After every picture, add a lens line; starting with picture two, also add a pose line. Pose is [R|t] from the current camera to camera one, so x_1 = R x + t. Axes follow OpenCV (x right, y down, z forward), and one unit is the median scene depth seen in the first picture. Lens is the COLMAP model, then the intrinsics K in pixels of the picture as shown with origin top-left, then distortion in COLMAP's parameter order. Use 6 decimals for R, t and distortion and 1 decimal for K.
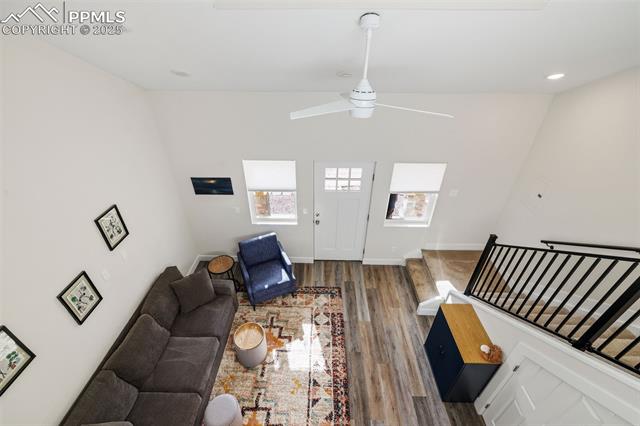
lens RADIAL K [[271.4, 0, 318.2], [0, 271.4, 212.3], [0, 0, 1]] dist [0.000341, -0.000393]
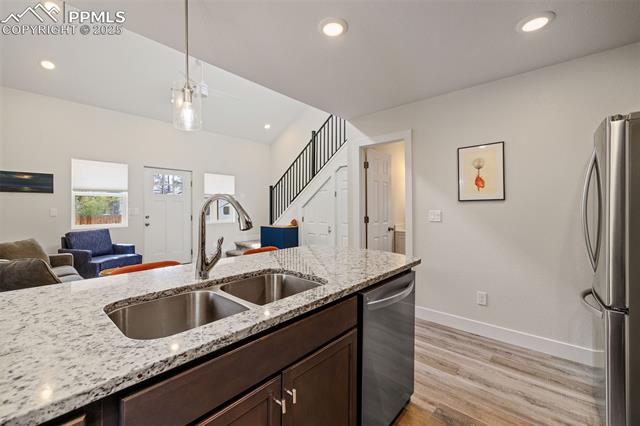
lens RADIAL K [[271.4, 0, 322.3], [0, 271.4, 210.6], [0, 0, 1]] dist [0.000341, -0.000393]
pose [[0.643018, -0.017213, 0.765657, -0.468997], [0.432748, 0.833011, -0.344705, 0.810691], [-0.631867, 0.552989, 0.543091, -0.141941]]
